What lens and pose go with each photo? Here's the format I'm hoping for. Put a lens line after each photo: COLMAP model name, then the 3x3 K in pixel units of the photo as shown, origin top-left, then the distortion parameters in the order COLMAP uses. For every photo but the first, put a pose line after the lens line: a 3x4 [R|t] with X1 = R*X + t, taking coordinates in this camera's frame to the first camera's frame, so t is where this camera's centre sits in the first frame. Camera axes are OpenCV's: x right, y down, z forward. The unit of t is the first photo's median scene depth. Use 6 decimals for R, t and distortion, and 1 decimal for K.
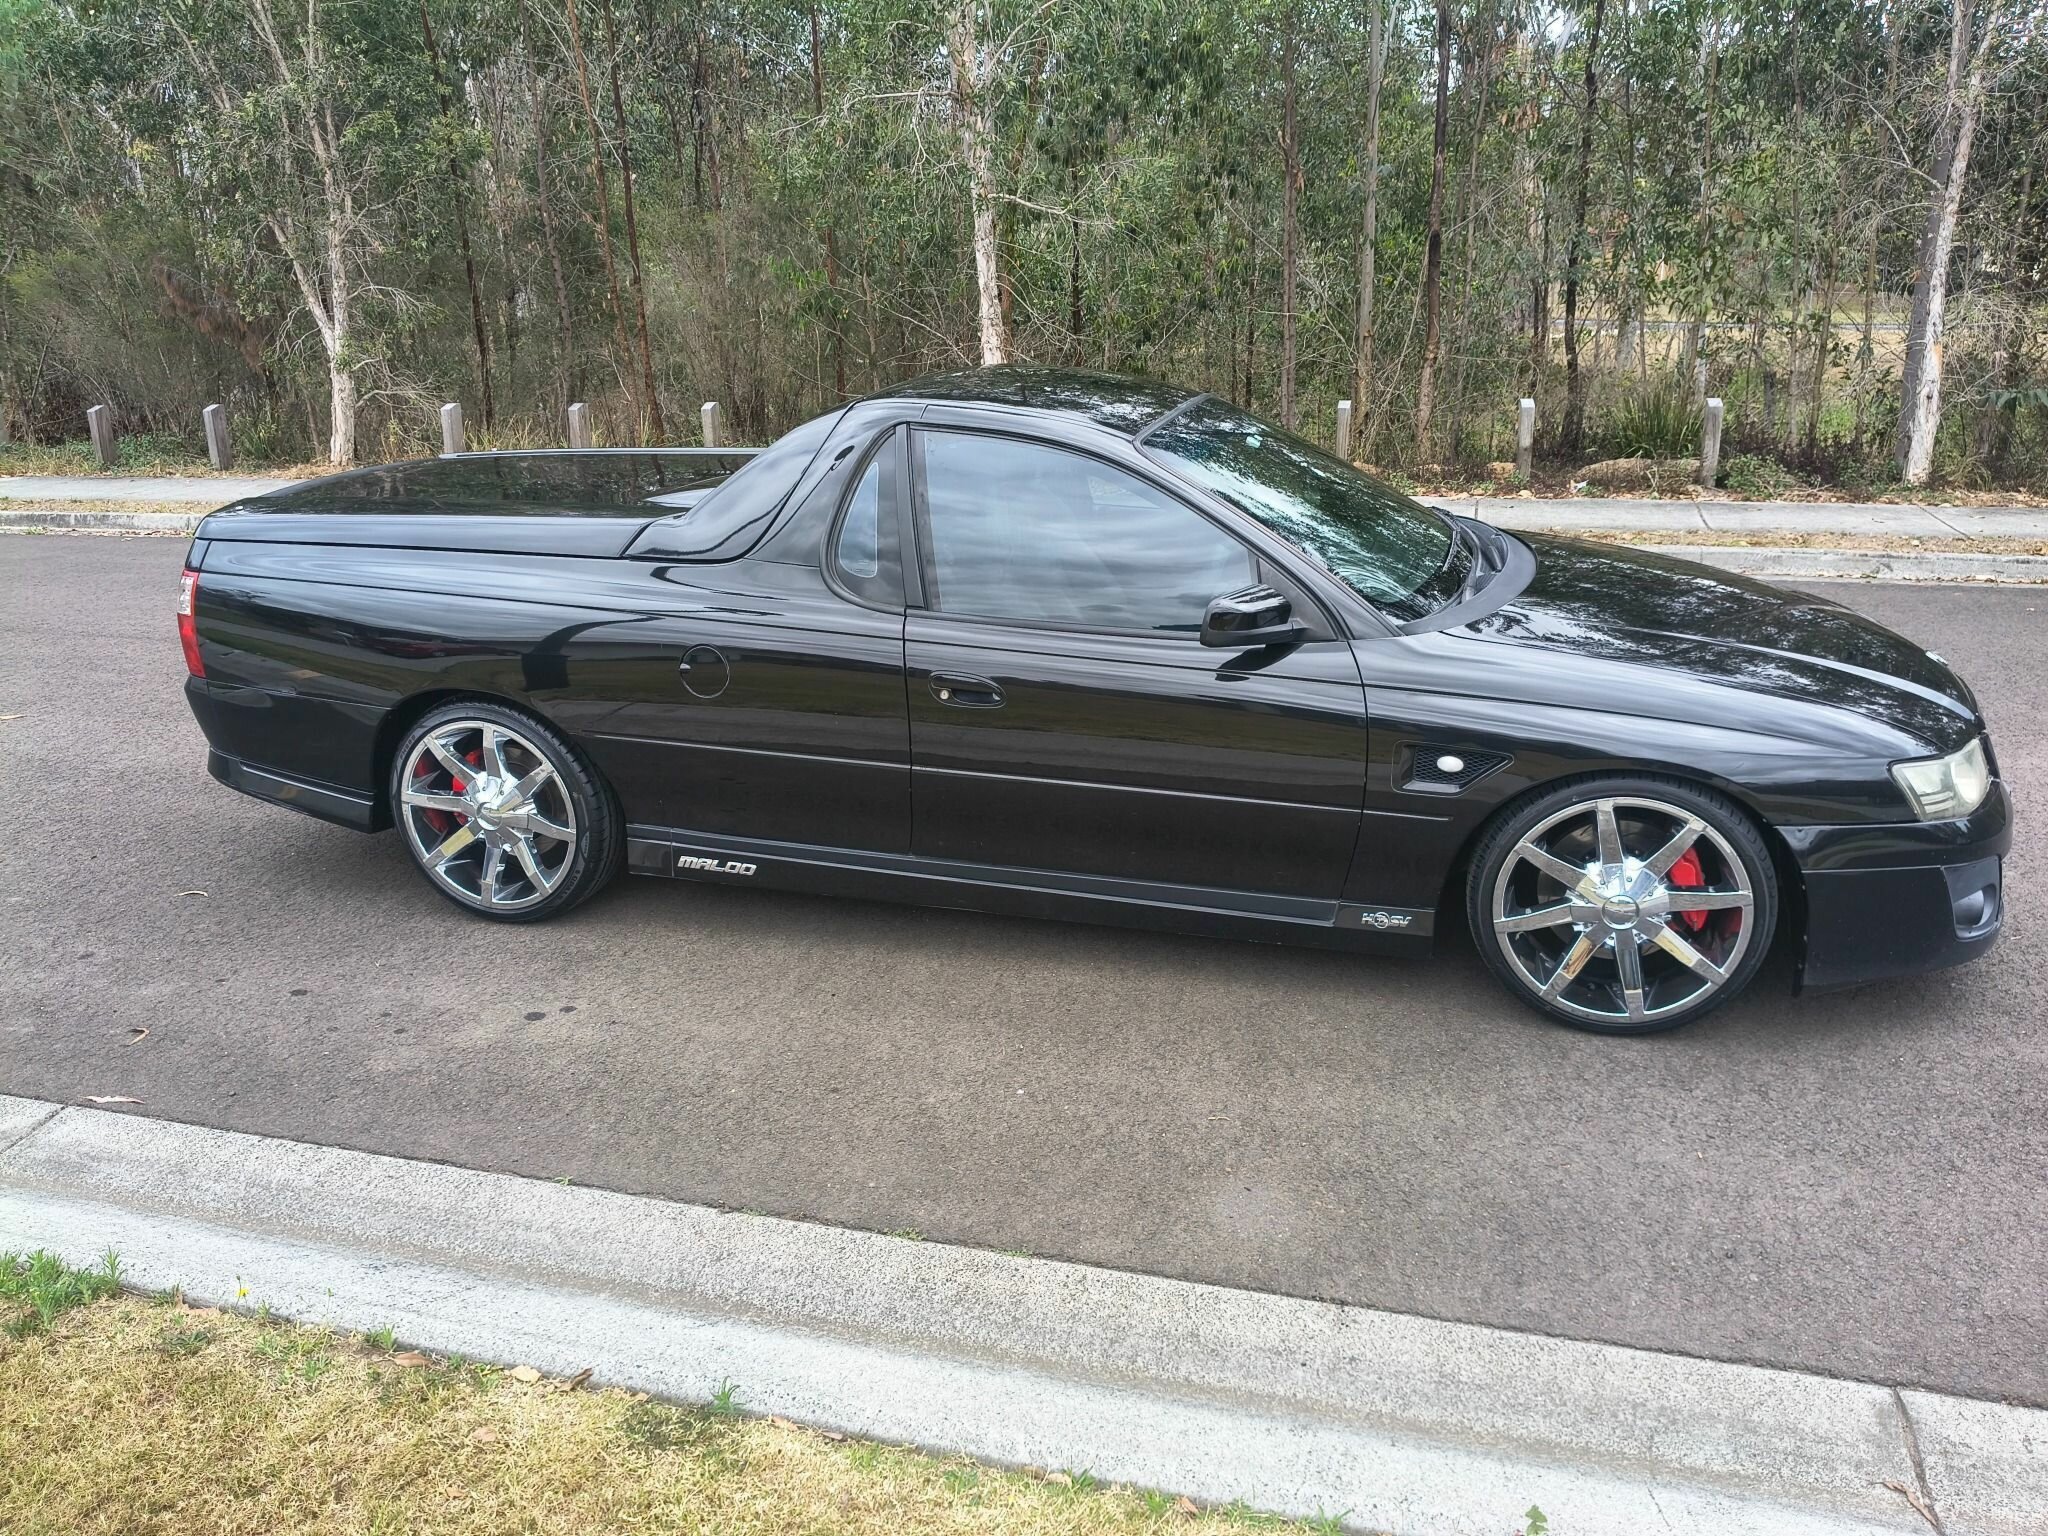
lens RADIAL K [[1571.2, 0, 1000.9], [0, 1571.2, 771.4], [0, 0, 1]] dist [0.034923, -0.085630]
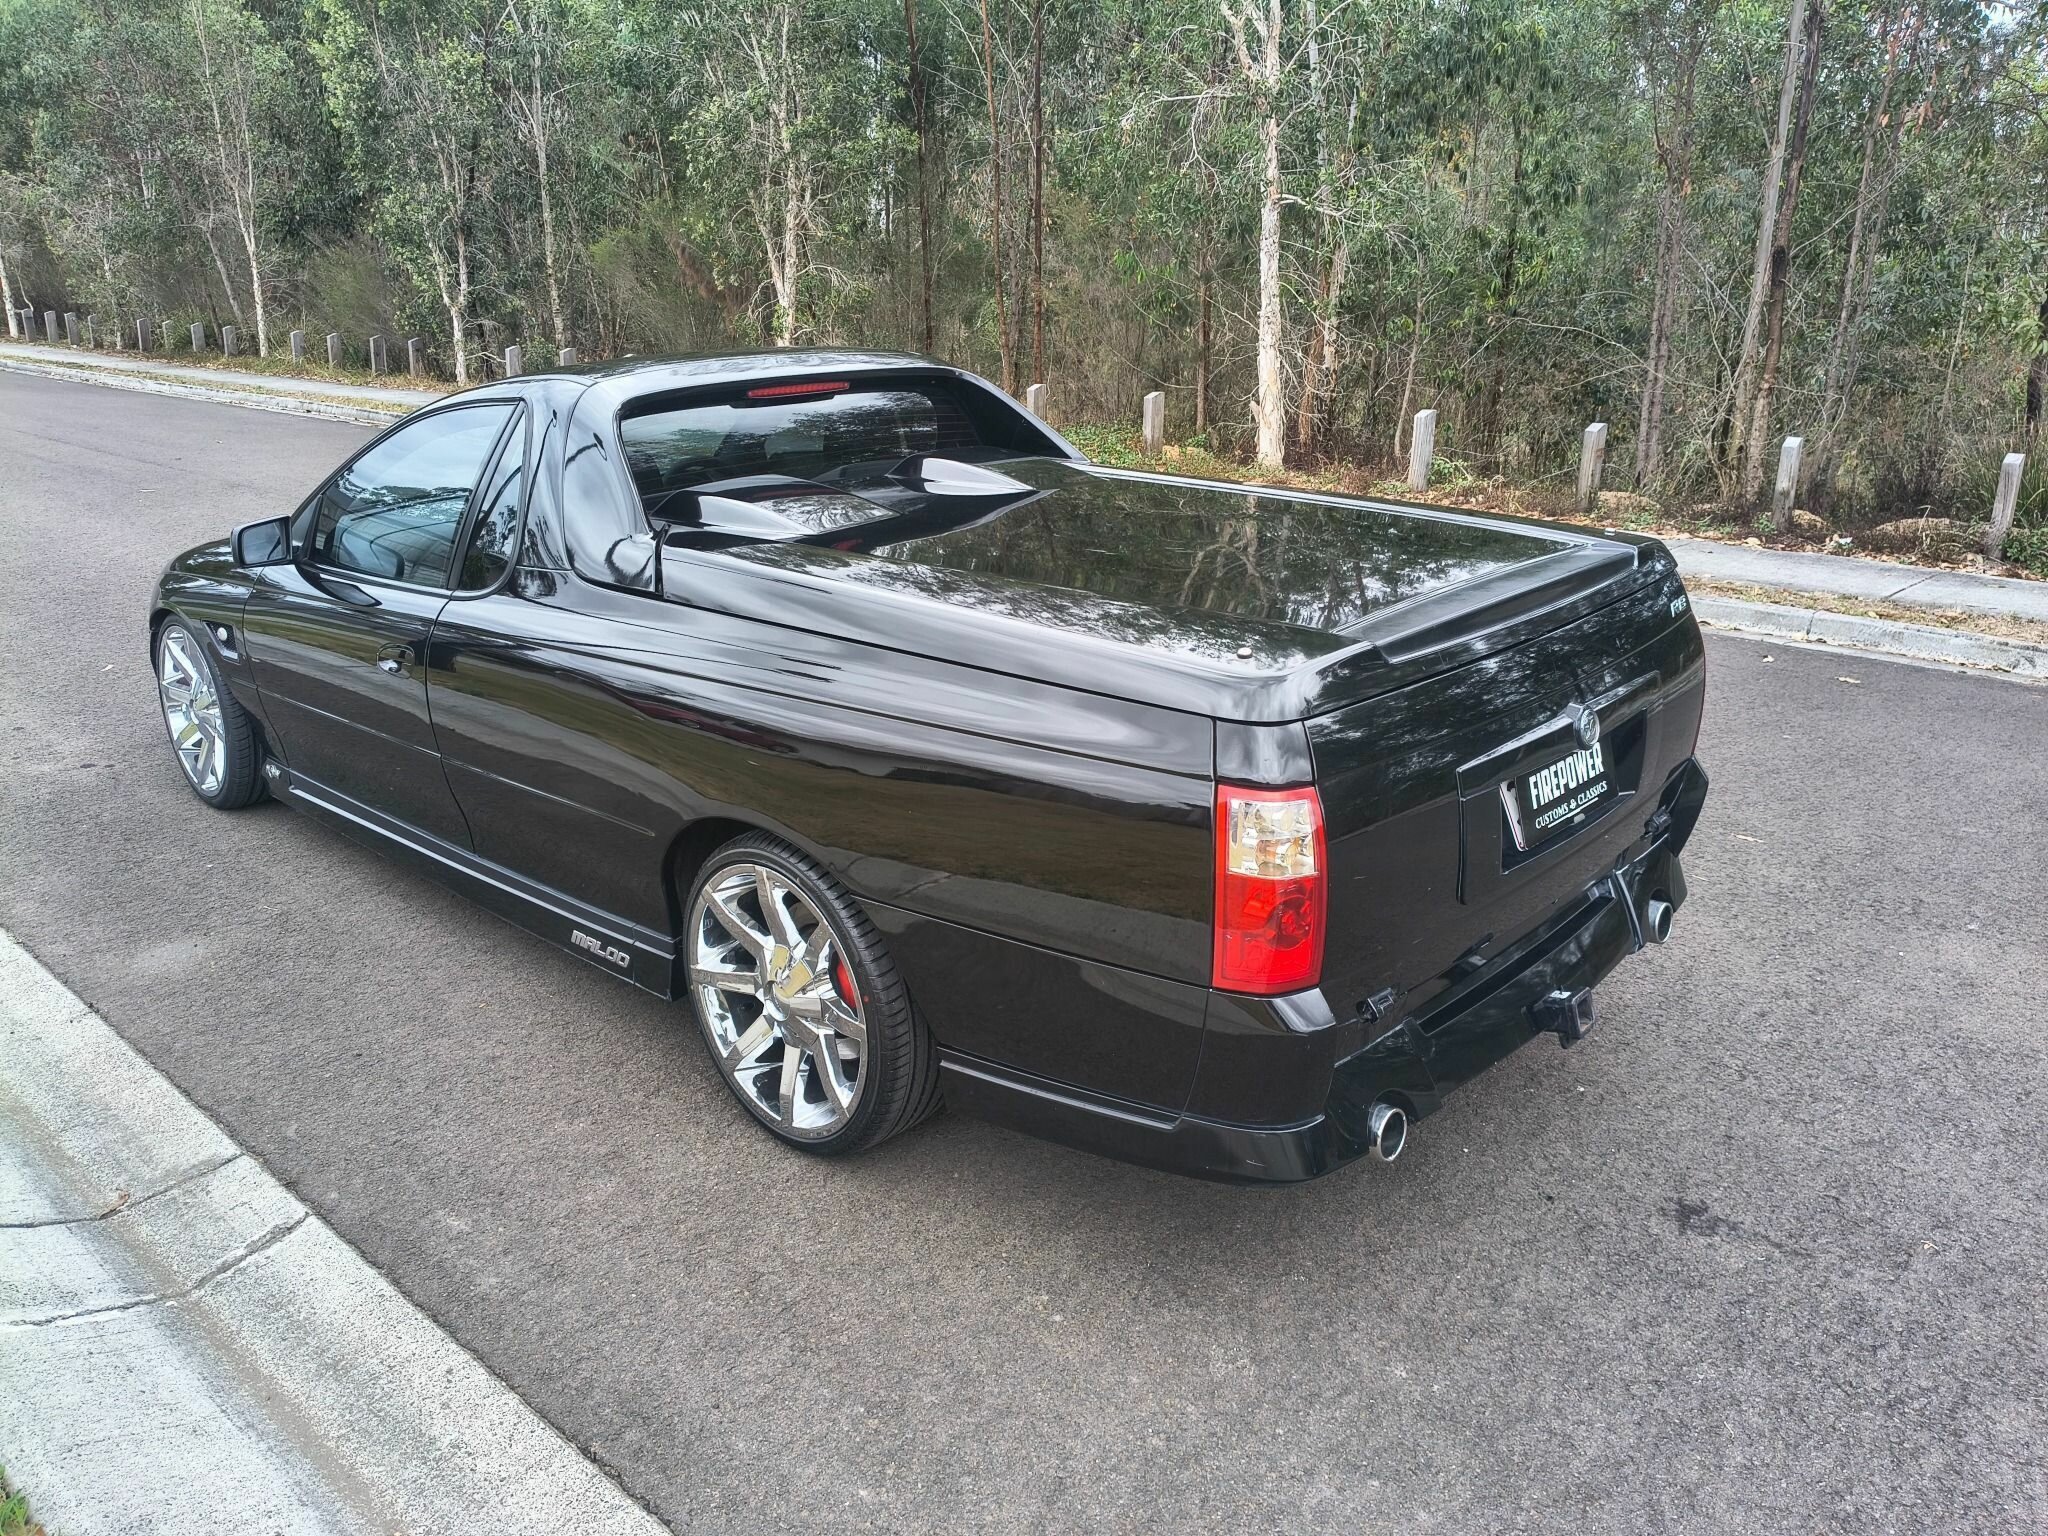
lens RADIAL K [[1584.3, 0, 1031.6], [0, 1584.3, 774.4], [0, 0, 1]] dist [0.000272, -0.020437]
pose [[0.894644, 0.169408, -0.413416, 1.108311], [-0.170075, 0.984792, 0.035497, -0.030359], [0.413142, 0.038555, 0.909850, 0.085184]]
